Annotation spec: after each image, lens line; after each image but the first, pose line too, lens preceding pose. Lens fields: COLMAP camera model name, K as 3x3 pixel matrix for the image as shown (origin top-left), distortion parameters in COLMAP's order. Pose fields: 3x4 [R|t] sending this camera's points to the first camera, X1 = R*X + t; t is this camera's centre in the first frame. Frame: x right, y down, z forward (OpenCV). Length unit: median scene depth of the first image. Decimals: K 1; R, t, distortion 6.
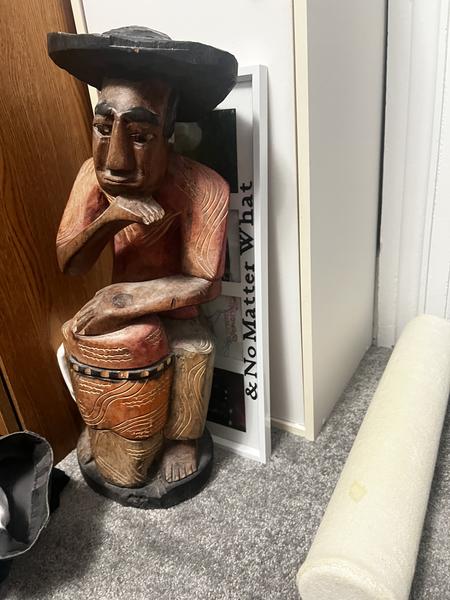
lens RADIAL K [[455.6, 0, 227.7], [0, 455.6, 299.6], [0, 0, 1]] dist [0.031091, -0.033751]
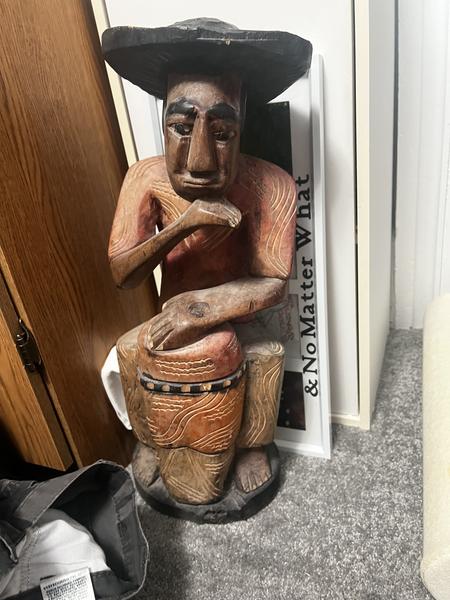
lens RADIAL K [[455.6, 0, 222.5], [0, 455.6, 299.2], [0, 0, 1]] dist [0.031091, -0.033751]
pose [[0.987835, -0.102542, 0.116908, -0.265841], [0.102275, 0.994722, 0.008299, -0.020094], [-0.117141, 0.003759, 0.993108, 0.049736]]
